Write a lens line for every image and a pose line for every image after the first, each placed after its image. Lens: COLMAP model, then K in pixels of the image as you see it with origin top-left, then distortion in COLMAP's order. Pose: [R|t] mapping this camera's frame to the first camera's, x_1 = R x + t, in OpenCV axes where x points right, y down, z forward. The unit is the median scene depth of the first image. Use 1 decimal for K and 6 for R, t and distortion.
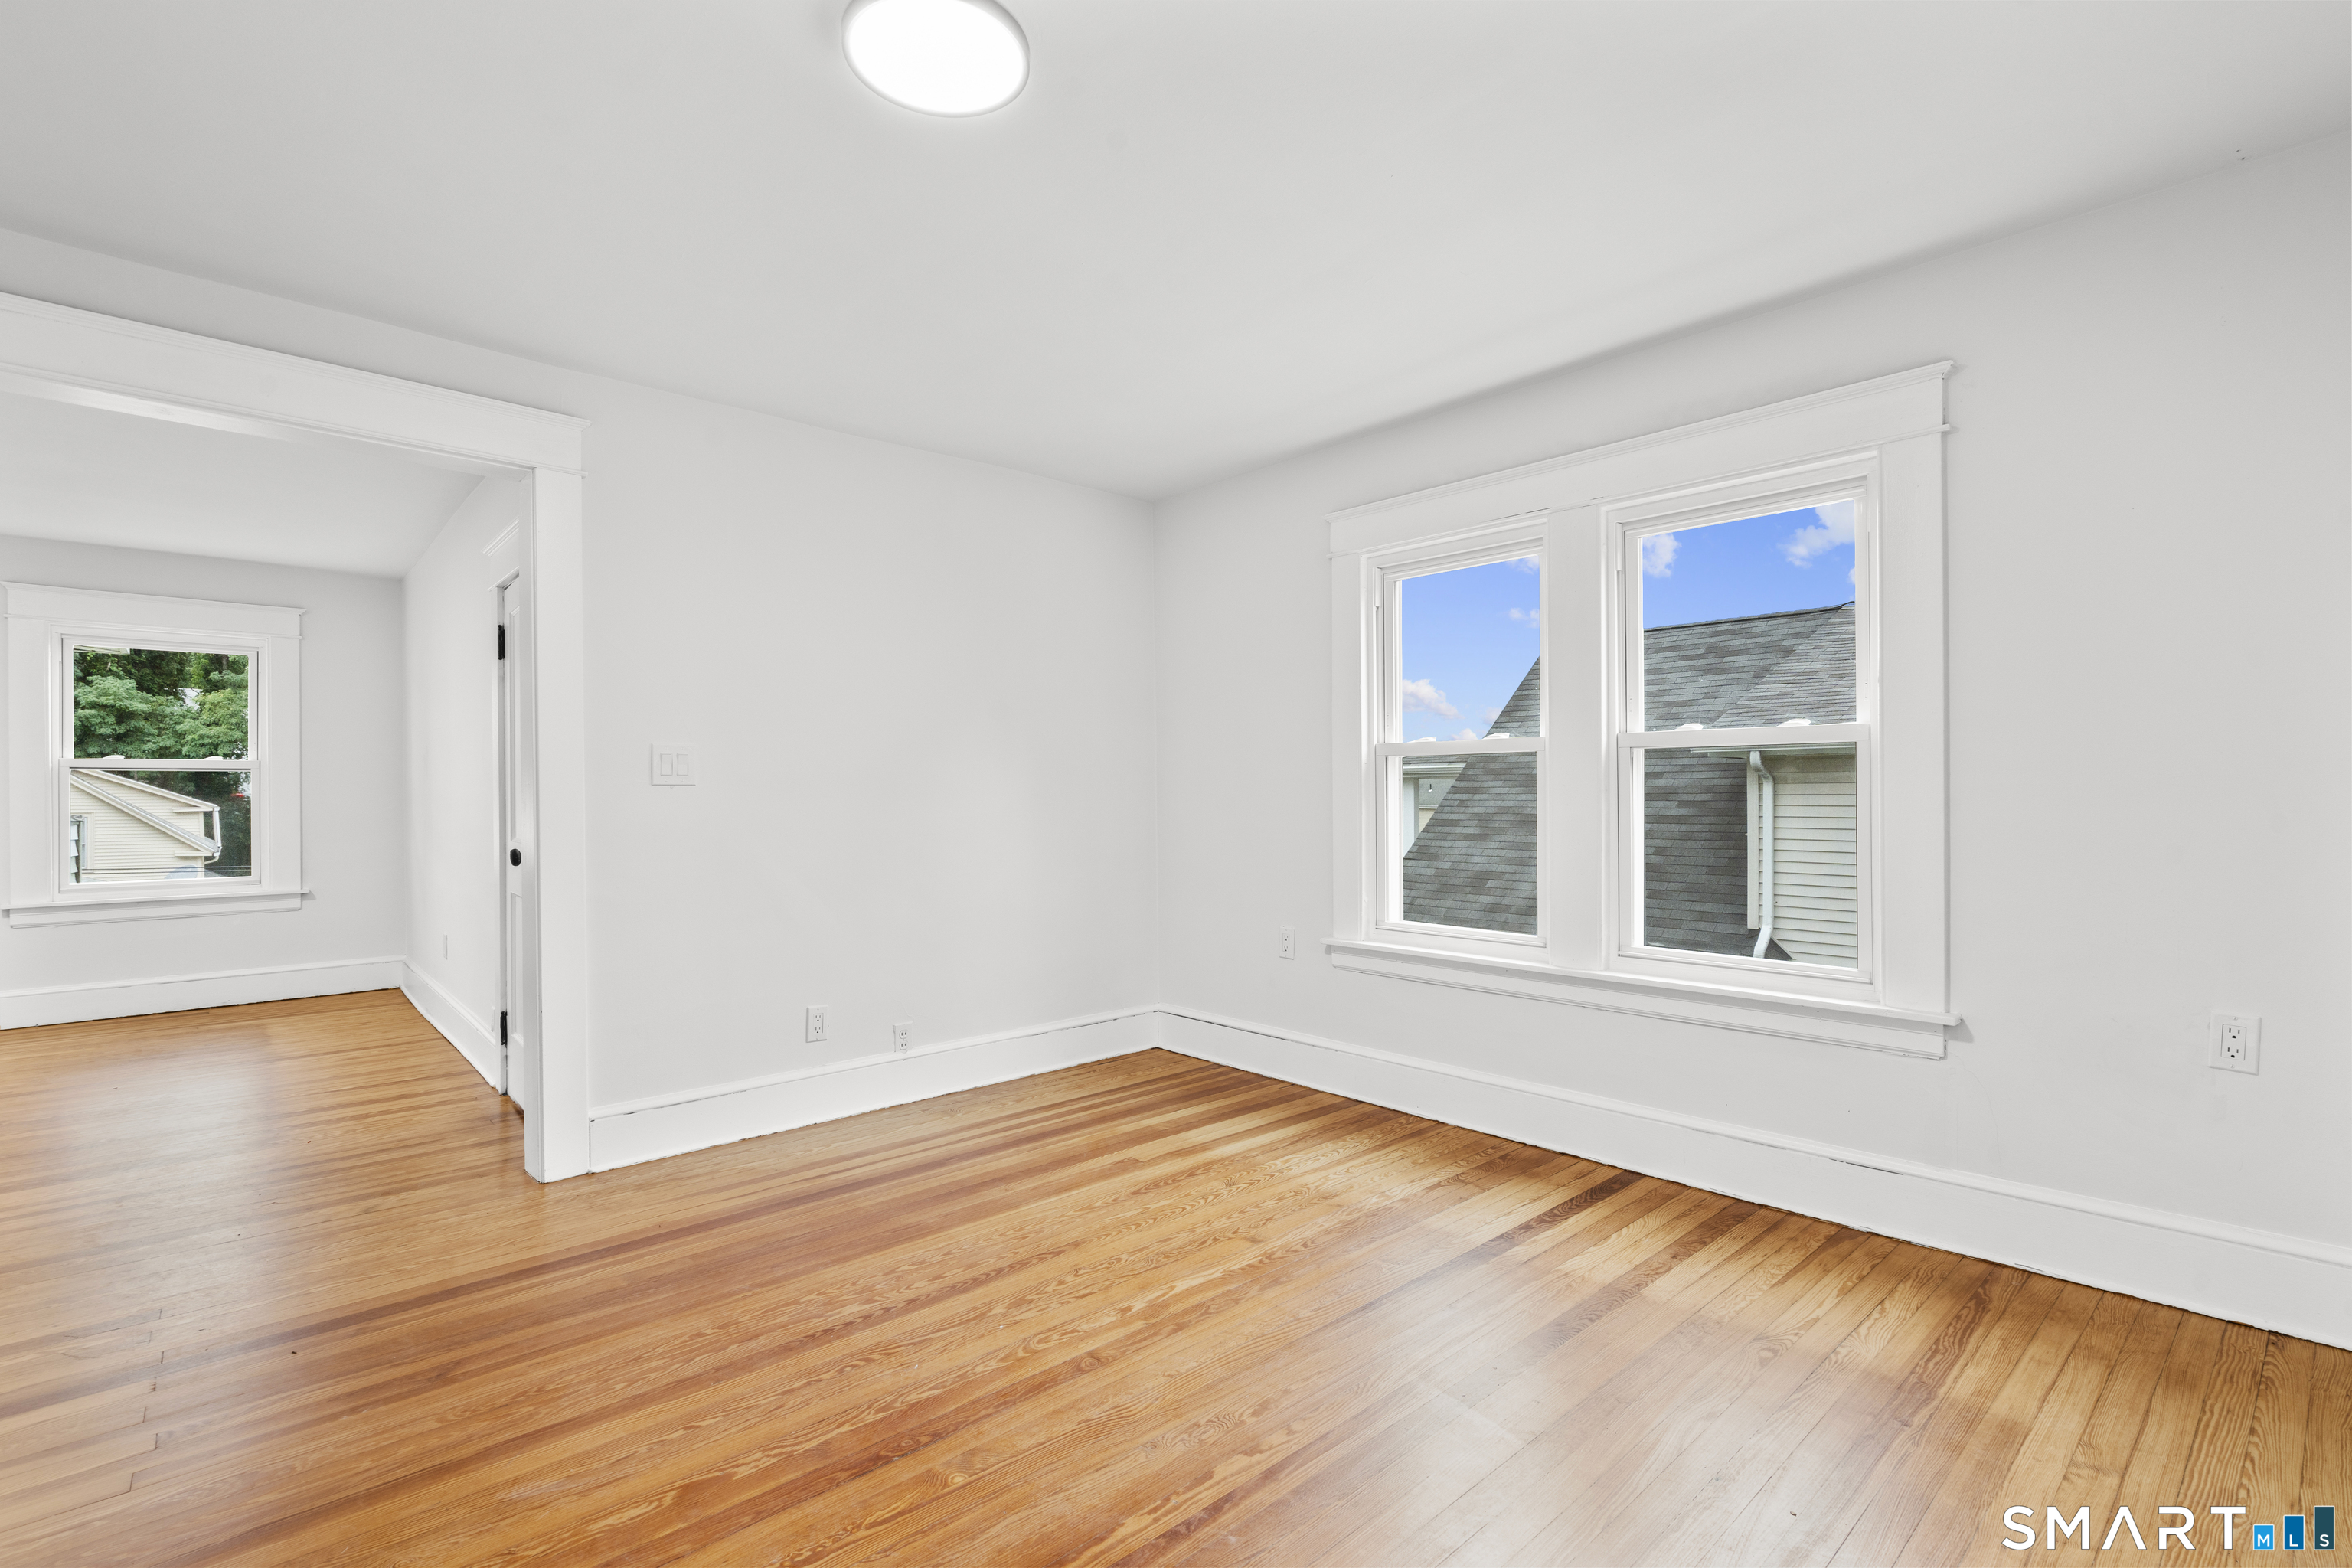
lens RADIAL K [[1056.6, 0, 1176.0], [0, 1056.6, 784.0], [0, 0, 1]] dist [-0.002564, 0.000265]
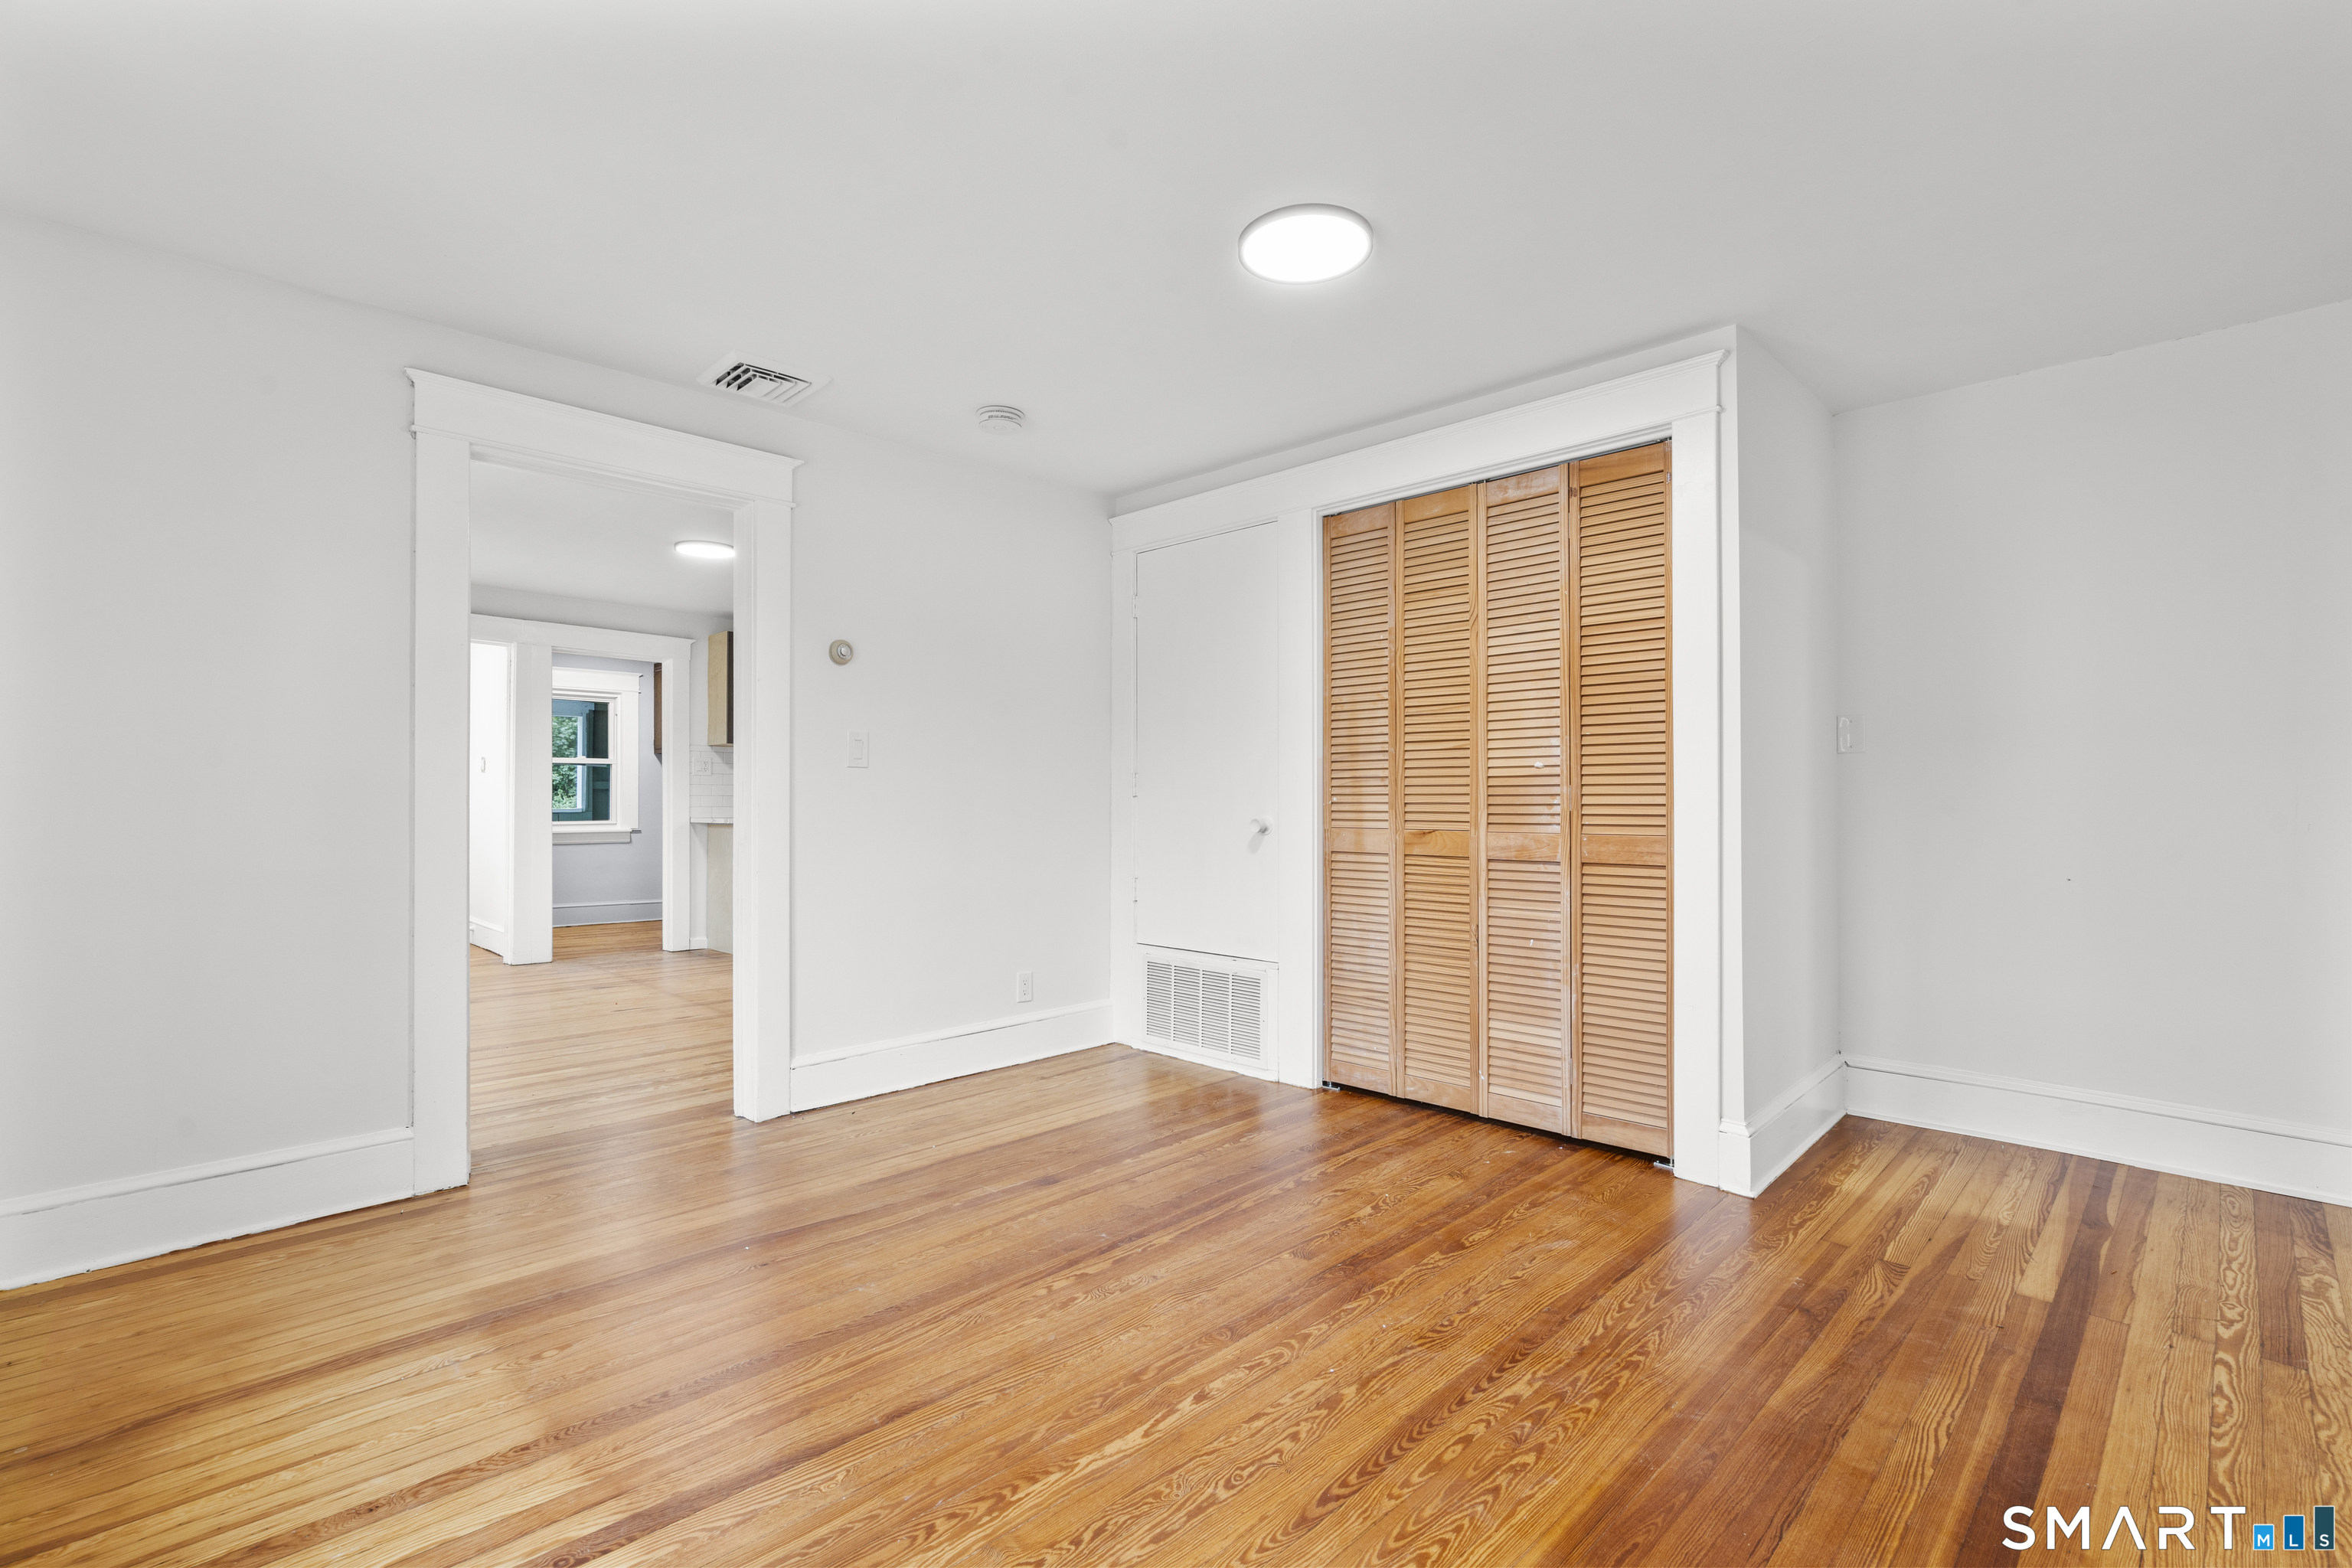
lens RADIAL K [[1056.6, 0, 1176.0], [0, 1056.6, 784.0], [0, 0, 1]] dist [-0.002564, 0.000265]
pose [[-0.998927, 0.007686, -0.045675, 0.005871], [0.008563, 0.999782, -0.019036, 0.020021], [0.045519, -0.019406, -0.998775, 1.644118]]
